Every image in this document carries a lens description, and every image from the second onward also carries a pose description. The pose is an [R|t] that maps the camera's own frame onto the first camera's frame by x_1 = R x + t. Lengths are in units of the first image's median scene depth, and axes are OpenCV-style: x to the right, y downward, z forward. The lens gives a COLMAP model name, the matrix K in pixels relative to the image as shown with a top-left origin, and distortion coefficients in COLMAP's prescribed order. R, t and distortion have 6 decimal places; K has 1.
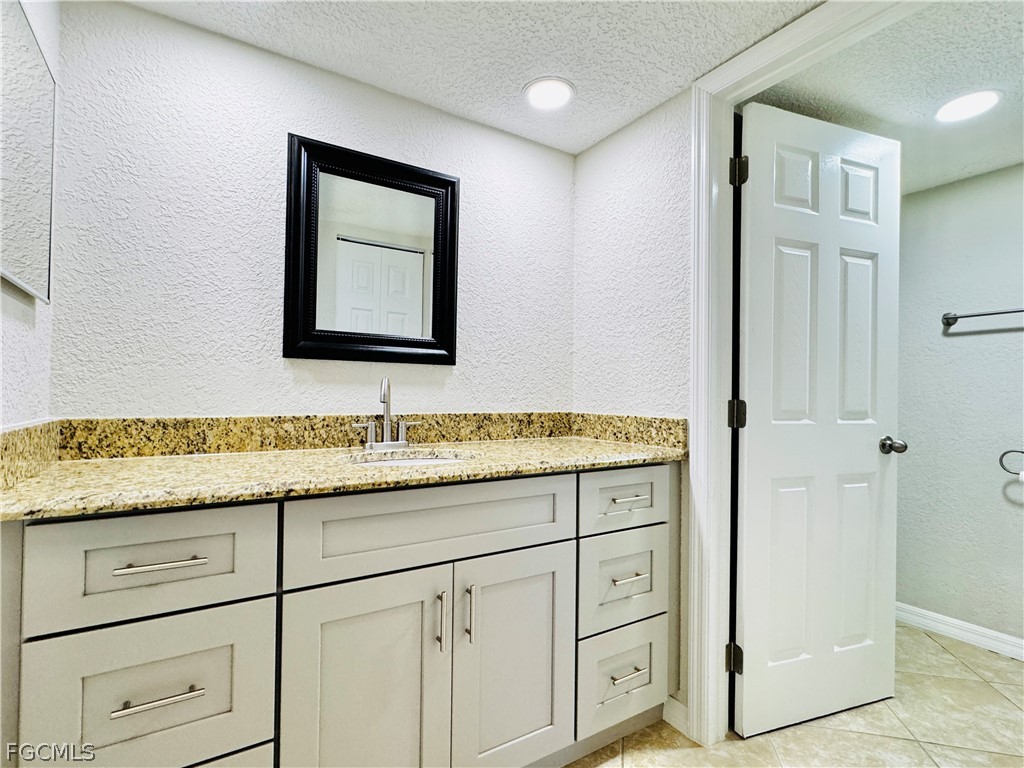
lens RADIAL K [[514.1, 0, 512.0], [0, 514.1, 384.0], [0, 0, 1]] dist [-0.002540, -0.001517]
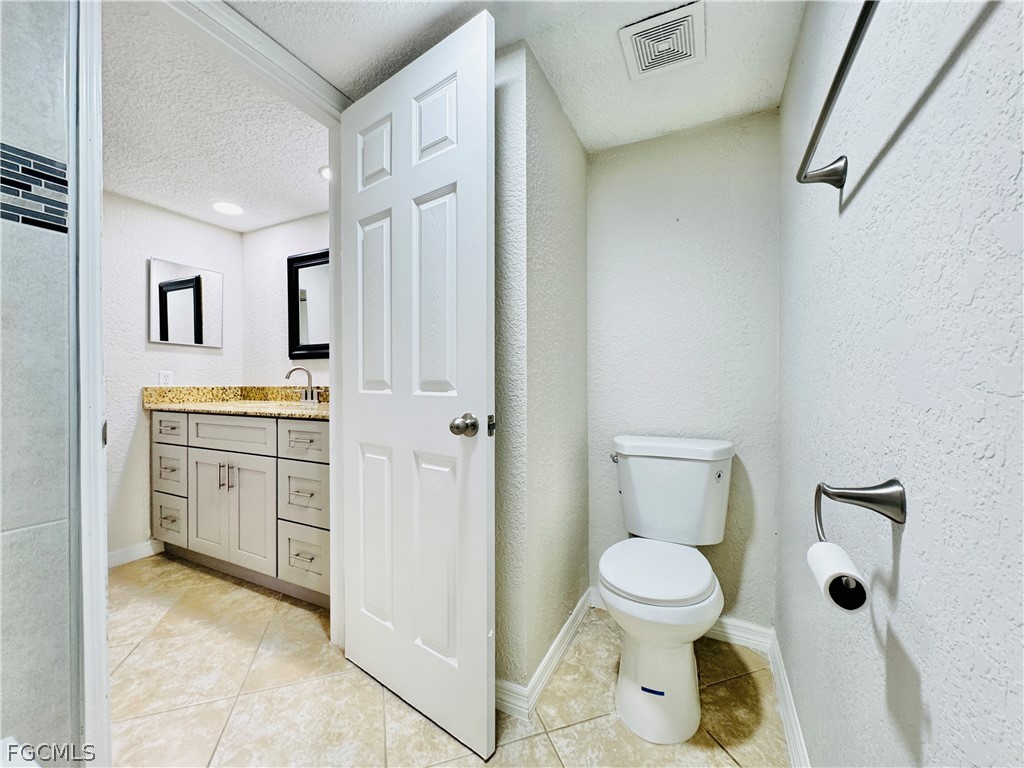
lens RADIAL K [[410.1, 0, 514.0], [0, 410.1, 384.3], [0, 0, 1]] dist [-0.002621, 0.000234]
pose [[0.532828, -0.009232, -0.846173, 1.519242], [0.017981, 0.999838, 0.000414, 0.069853], [0.846032, -0.015436, 0.532908, 0.864216]]
